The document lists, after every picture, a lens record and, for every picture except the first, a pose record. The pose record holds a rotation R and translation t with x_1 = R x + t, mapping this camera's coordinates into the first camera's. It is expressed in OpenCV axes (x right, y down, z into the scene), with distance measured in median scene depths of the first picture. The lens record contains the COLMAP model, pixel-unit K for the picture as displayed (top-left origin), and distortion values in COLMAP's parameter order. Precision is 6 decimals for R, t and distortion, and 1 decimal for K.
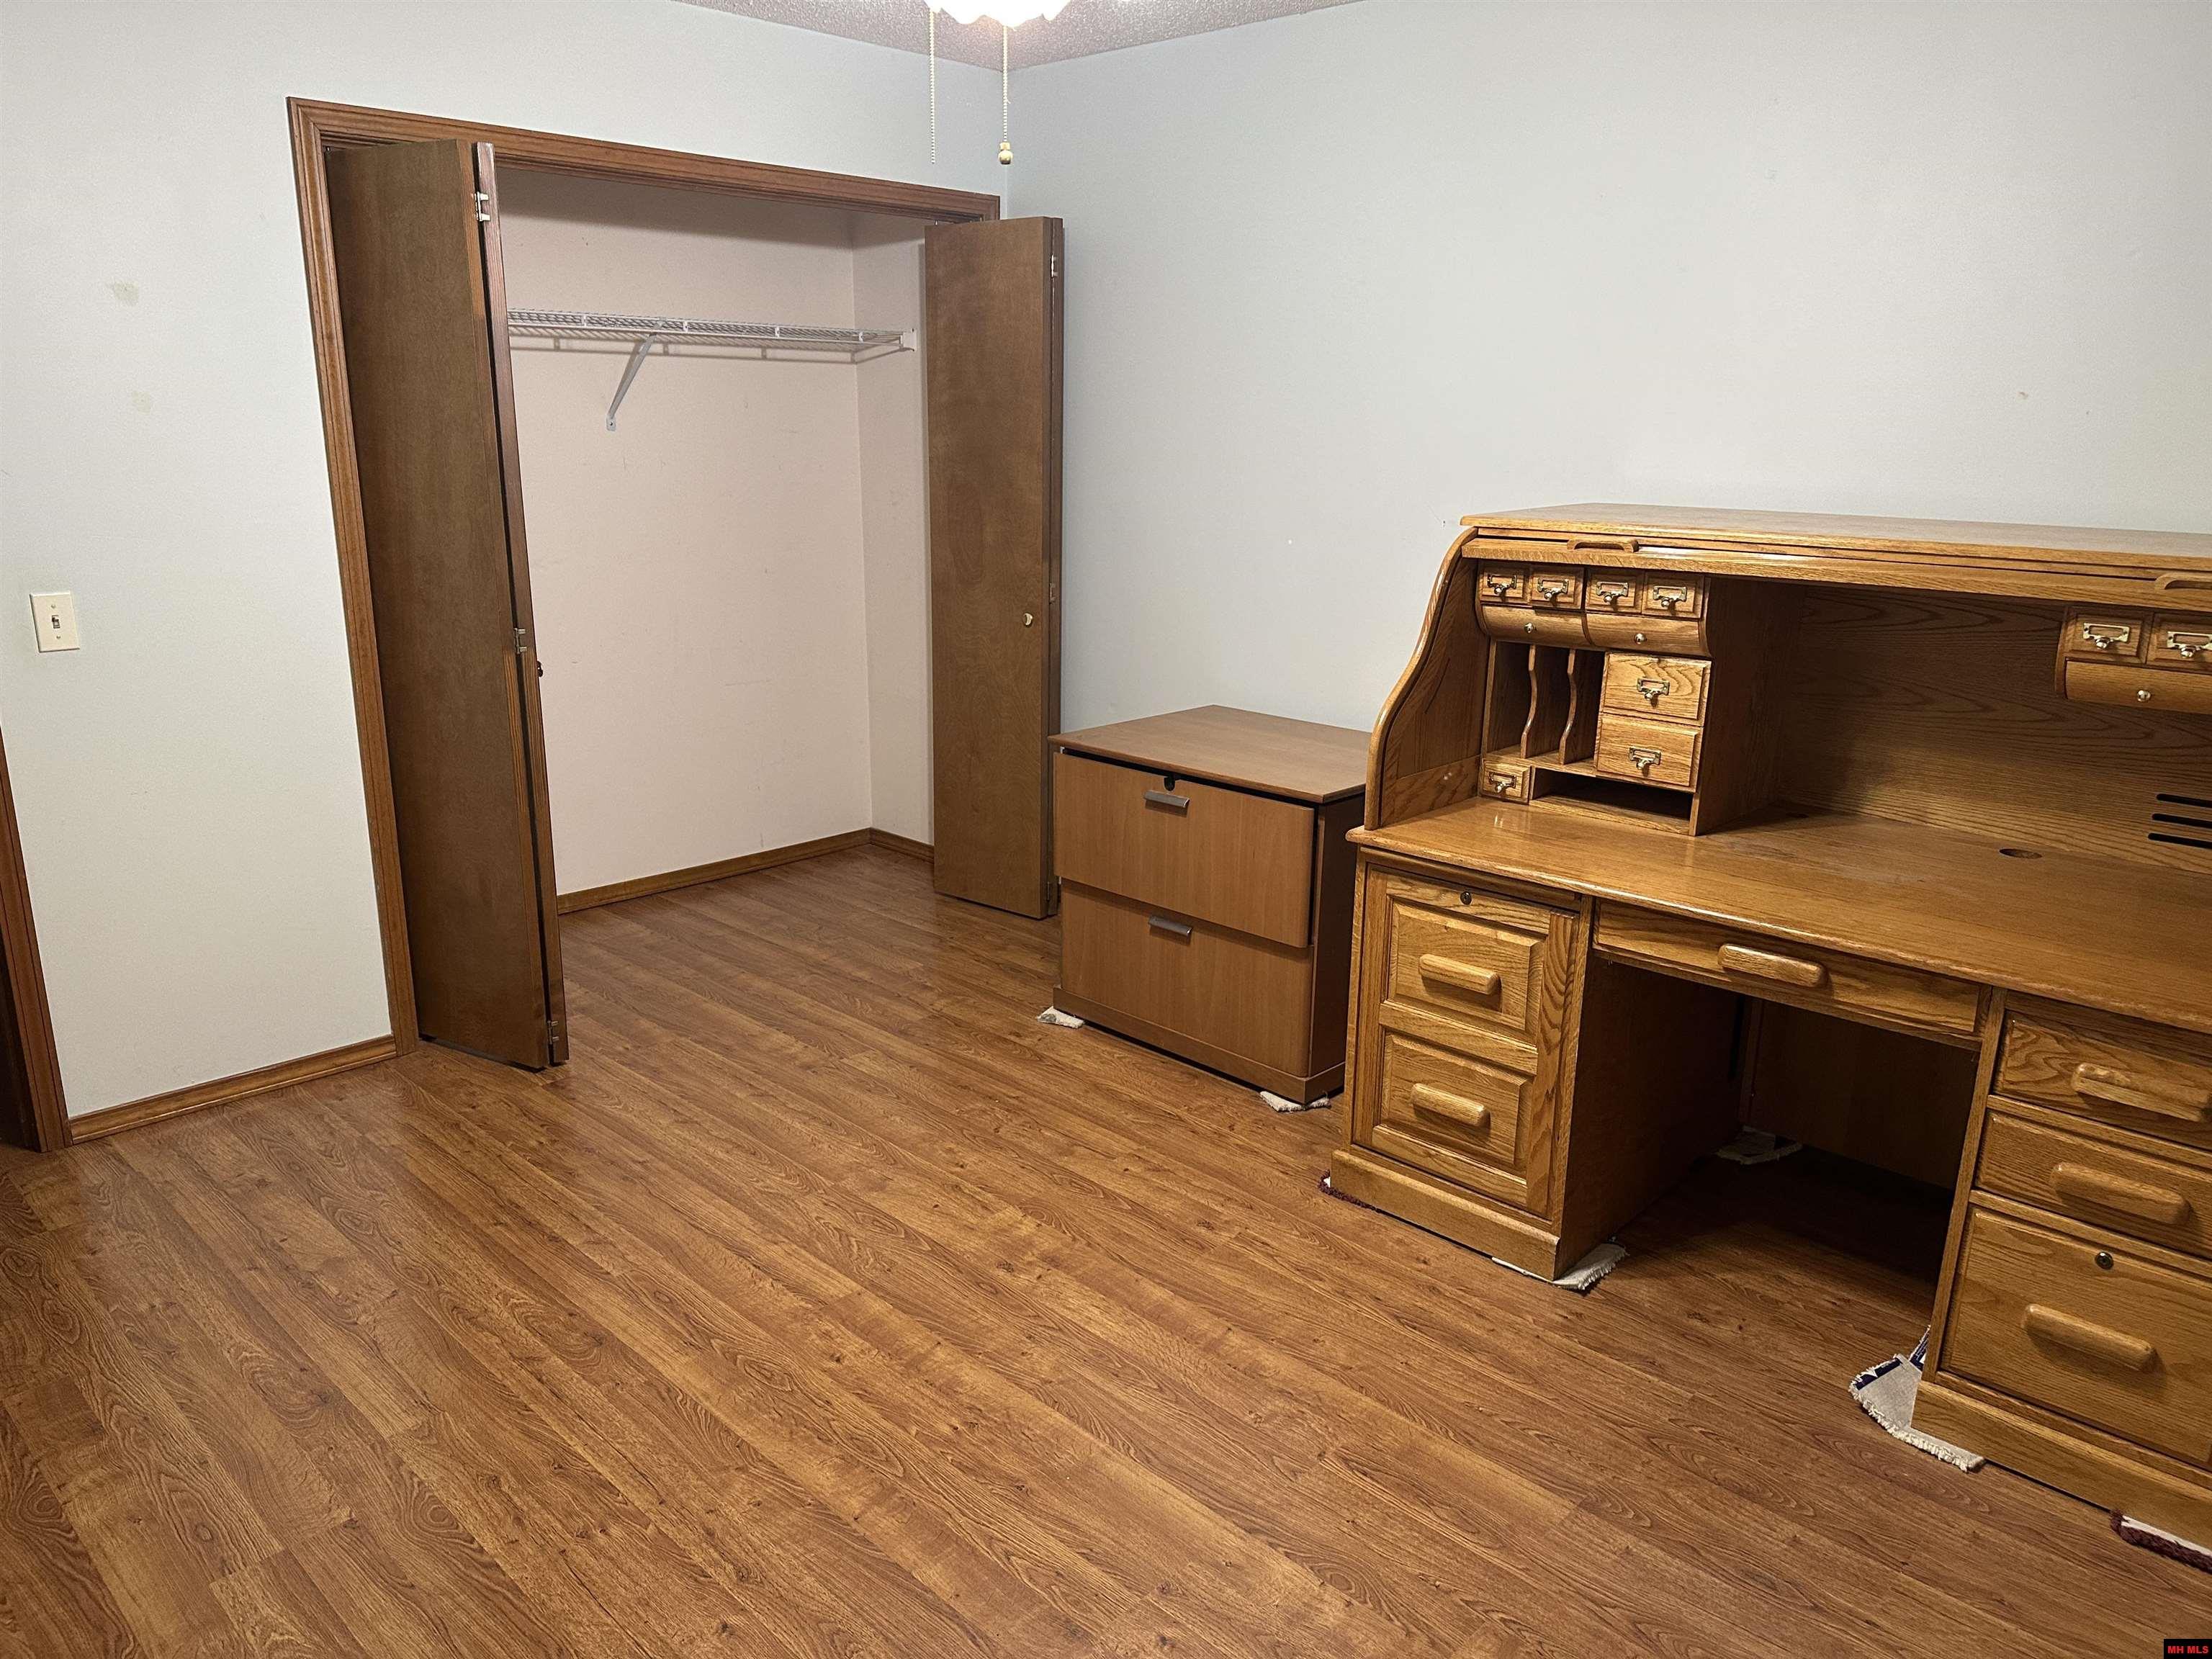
lens RADIAL K [[1557.7, 0, 1106.1], [0, 1557.7, 833.1], [0, 0, 1]] dist [-0.004059, -0.007379]
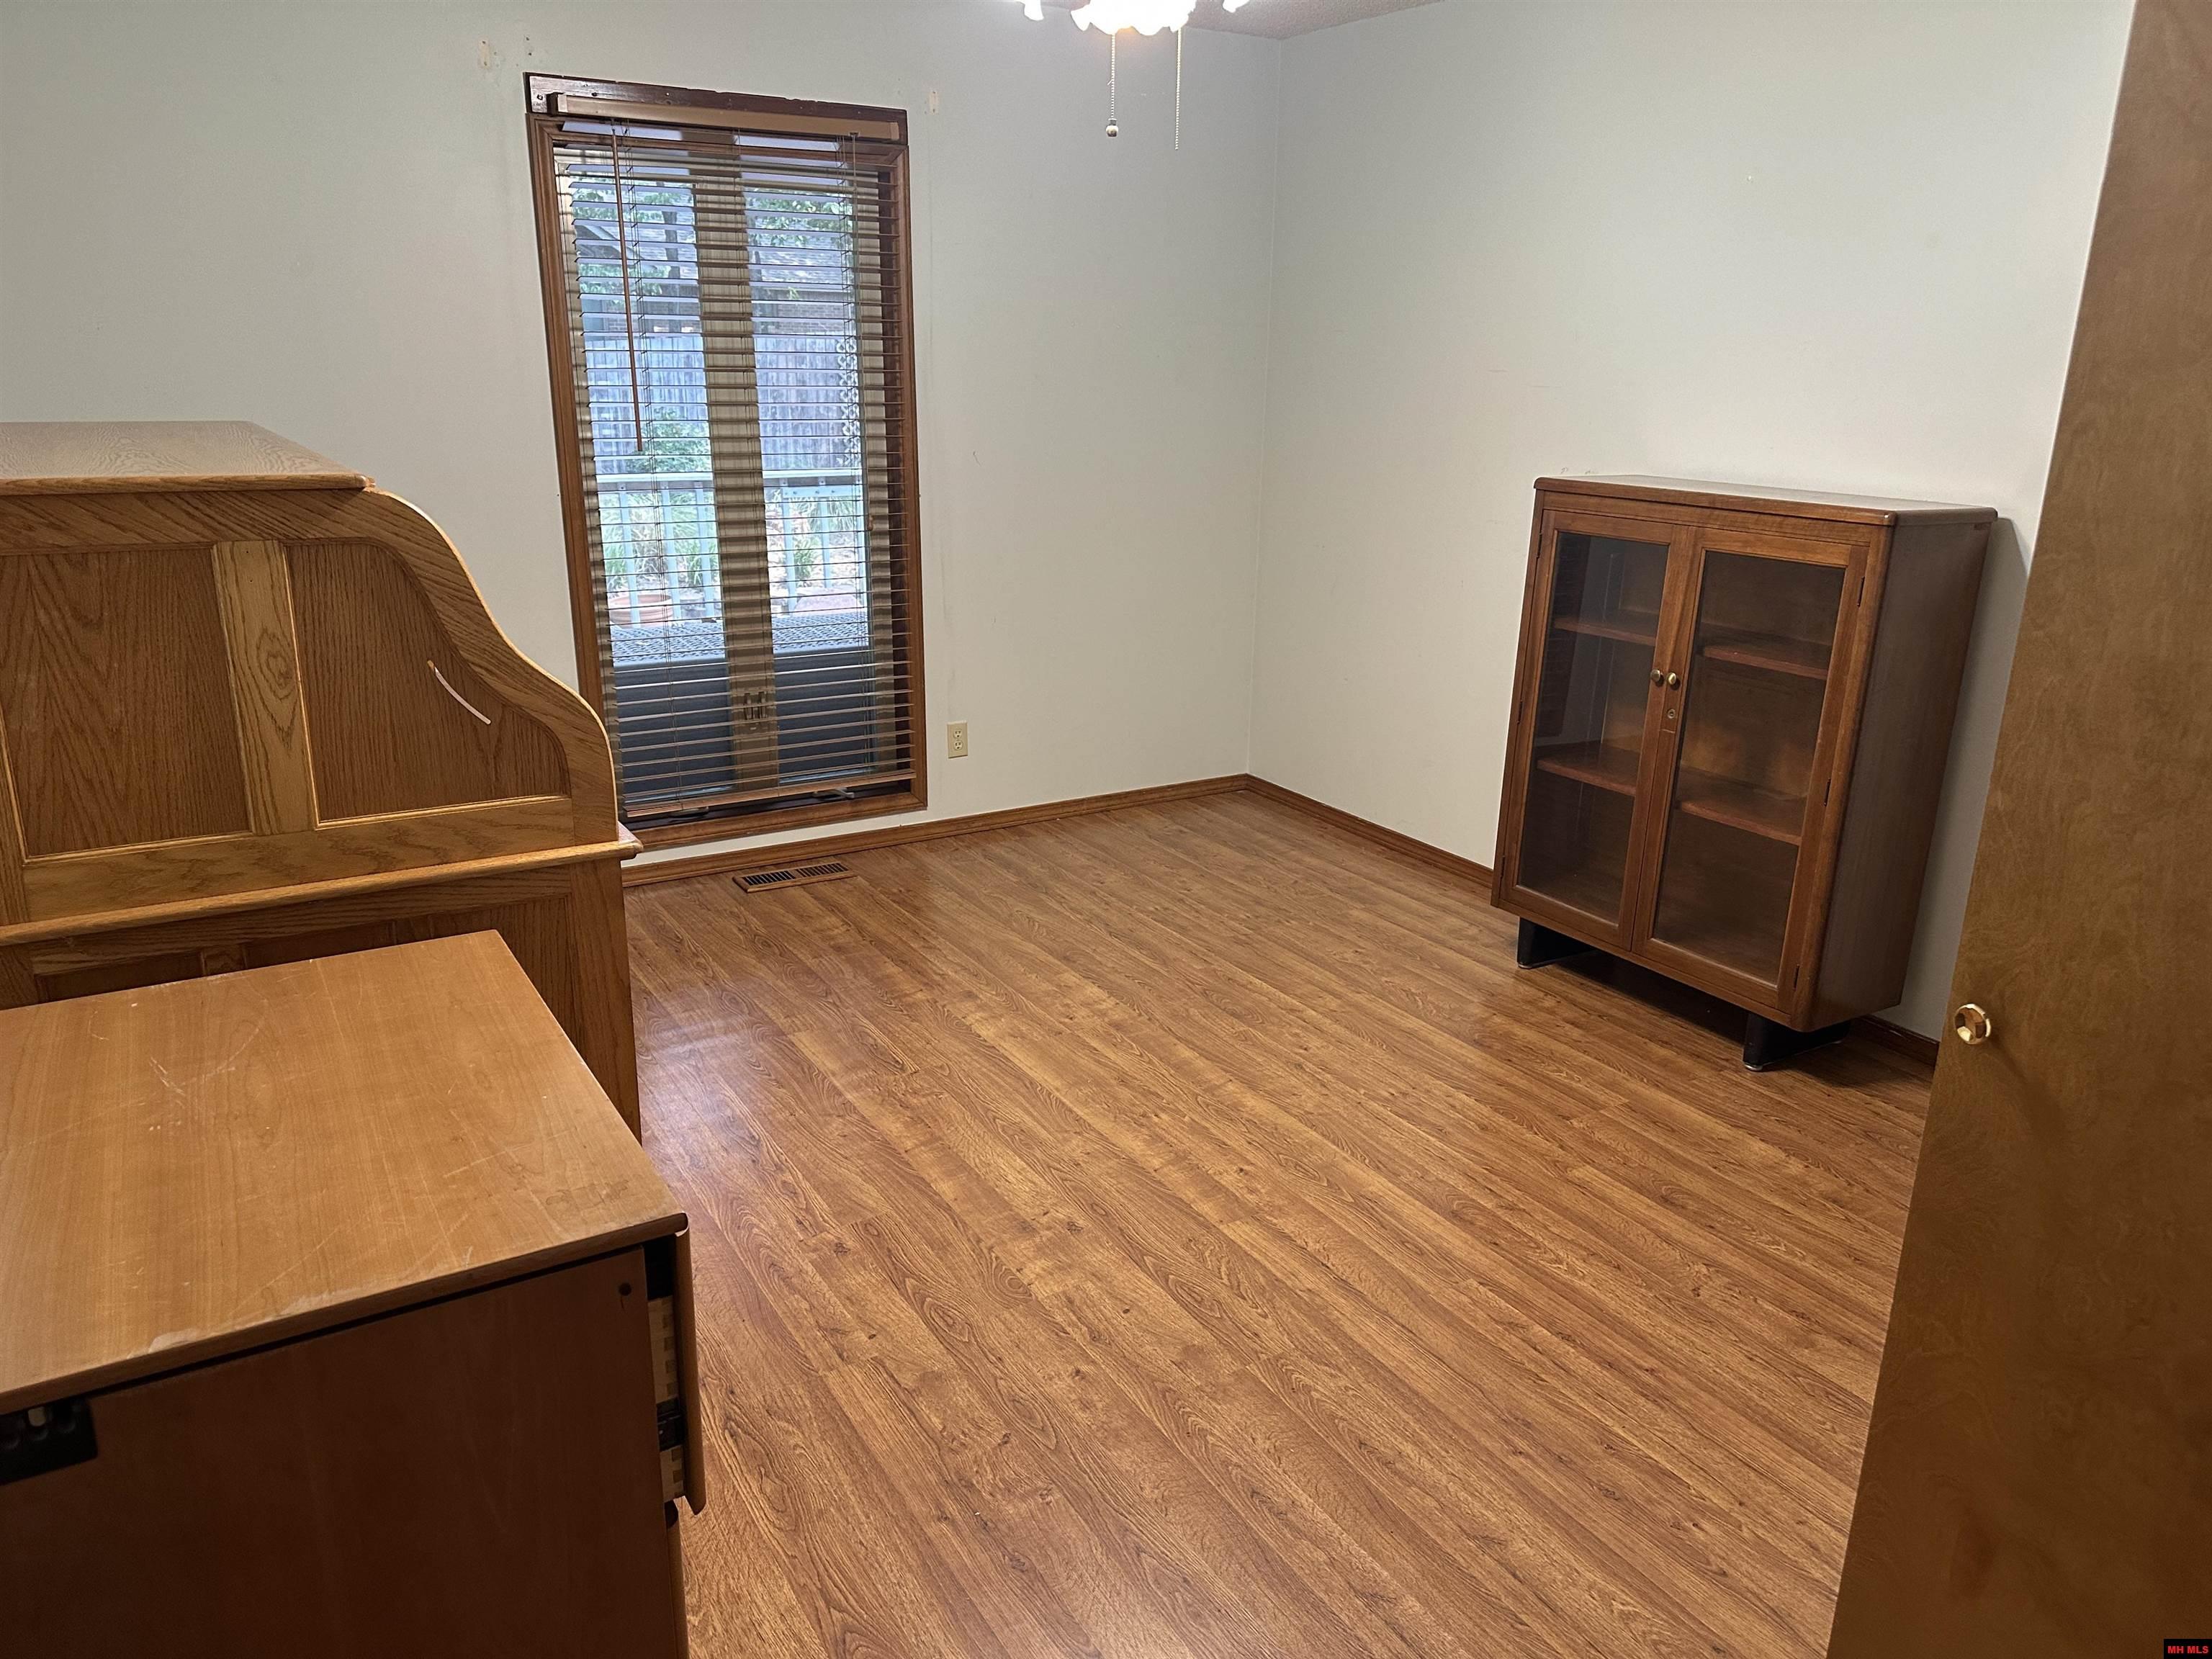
lens RADIAL K [[1557.7, 0, 1105.3], [0, 1557.7, 832.9], [0, 0, 1]] dist [-0.004059, -0.007379]
pose [[-0.968387, -0.101482, 0.227879, -0.291402], [0.033684, 0.851948, 0.522542, -0.463728], [-0.247169, 0.513699, -0.821596, 1.725174]]
